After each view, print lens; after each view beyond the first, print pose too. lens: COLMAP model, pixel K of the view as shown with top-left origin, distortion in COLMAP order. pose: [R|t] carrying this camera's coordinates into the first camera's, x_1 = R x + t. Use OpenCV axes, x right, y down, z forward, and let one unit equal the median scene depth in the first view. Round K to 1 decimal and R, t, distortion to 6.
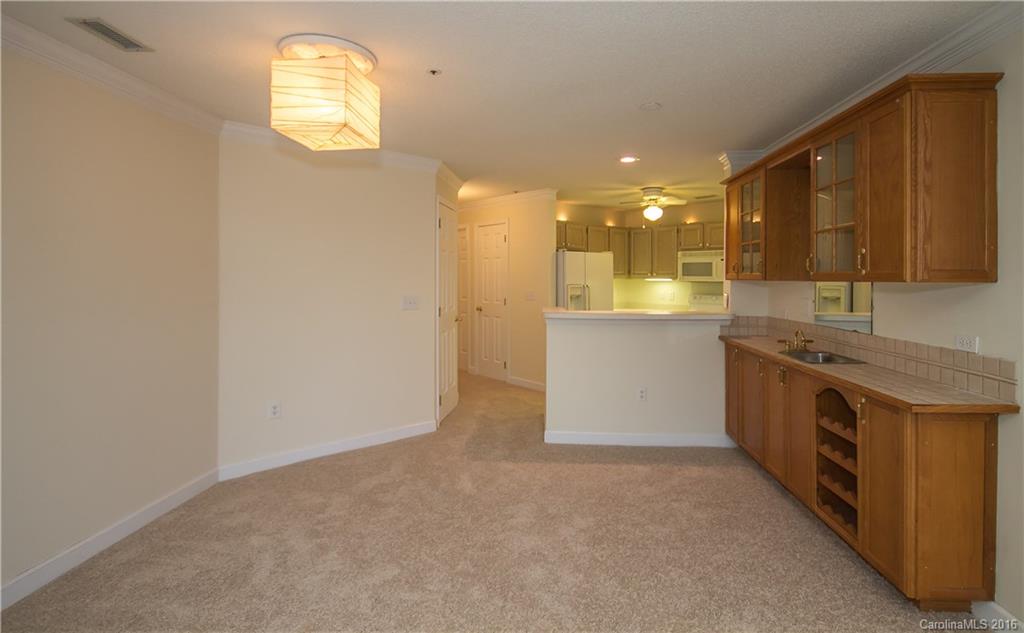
lens RADIAL K [[513.5, 0, 529.4], [0, 513.5, 279.8], [0, 0, 1]] dist [-0.002257, 0.000227]
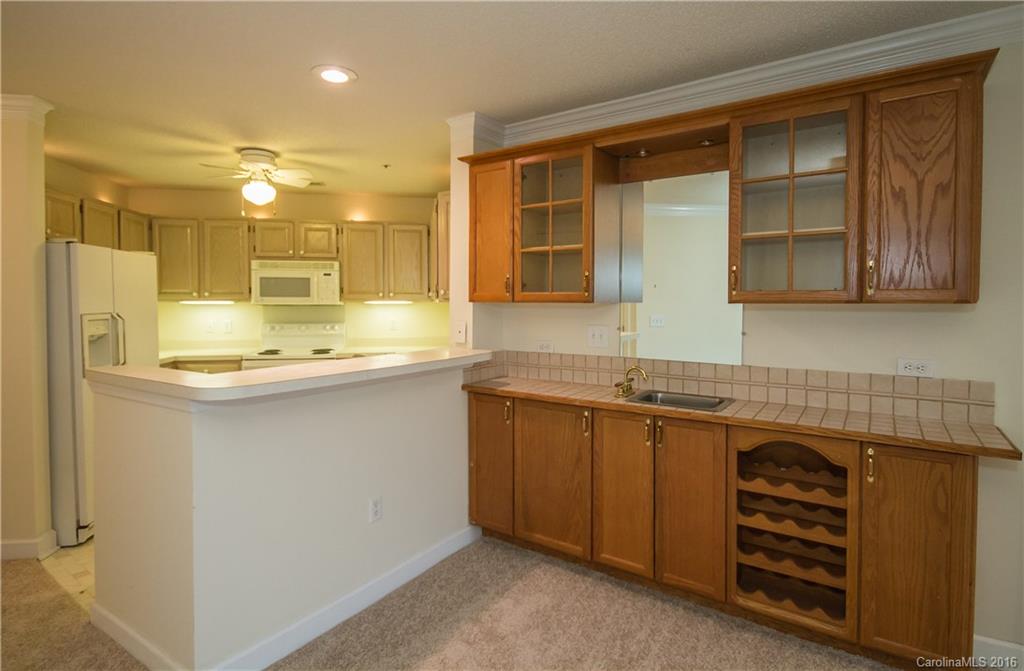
lens RADIAL K [[526.8, 0, 511.2], [0, 526.8, 310.0], [0, 0, 1]] dist [0.005877, -0.001037]
pose [[0.525657, -0.020467, 0.850450, -0.120332], [0.006032, 0.999775, 0.020332, -0.002269], [-0.850675, -0.005557, 0.525663, 0.374940]]
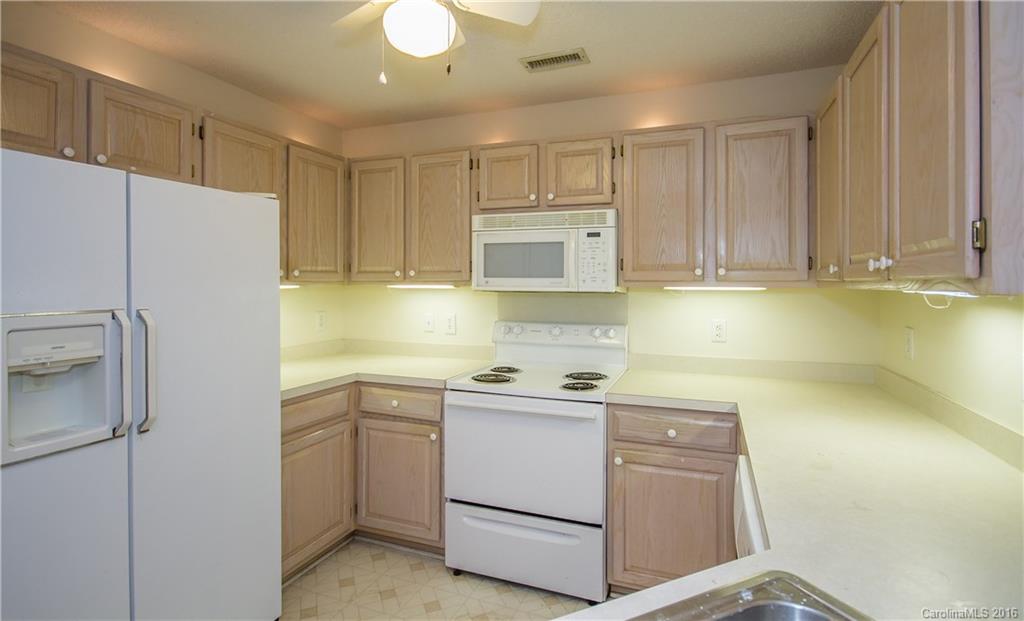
lens RADIAL K [[506.0, 0, 516.4], [0, 506.0, 280.0], [0, 0, 1]] dist [0.004974, -0.000039]
pose [[0.890053, 0.000940, 0.455856, 0.150697], [0.003238, 0.999960, -0.008384, -0.002181], [-0.455846, 0.008938, 0.890014, 0.674729]]
